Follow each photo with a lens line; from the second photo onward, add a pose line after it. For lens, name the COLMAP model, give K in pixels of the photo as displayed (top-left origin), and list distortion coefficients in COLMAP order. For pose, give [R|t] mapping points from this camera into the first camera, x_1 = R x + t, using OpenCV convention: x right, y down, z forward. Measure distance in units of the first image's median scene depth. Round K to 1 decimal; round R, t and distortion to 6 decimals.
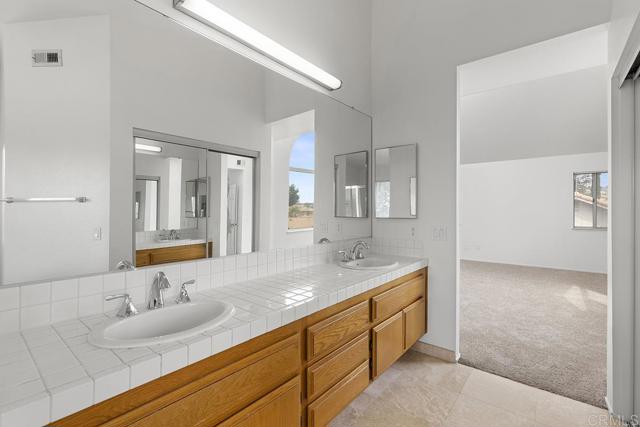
lens RADIAL K [[290.5, 0, 321.8], [0, 290.5, 212.3], [0, 0, 1]] dist [0.003765, 0.000147]
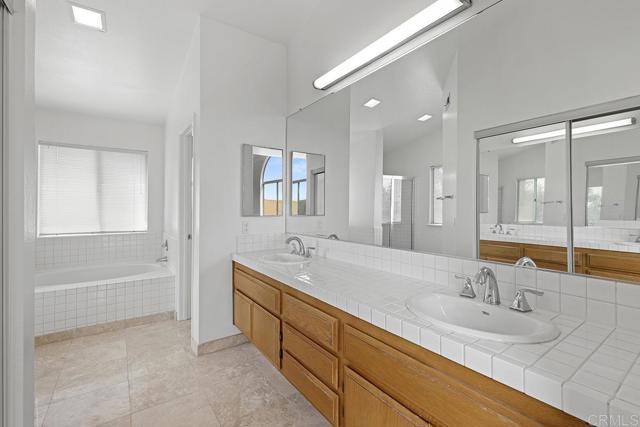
lens RADIAL K [[285.1, 0, 320.3], [0, 285.1, 203.2], [0, 0, 1]] dist [0.002135, 0.000130]
pose [[-0.279209, -0.008790, -0.960190, 0.950127], [-0.004071, 0.999960, -0.007971, -0.009544], [0.960222, 0.001683, -0.279233, 1.221943]]
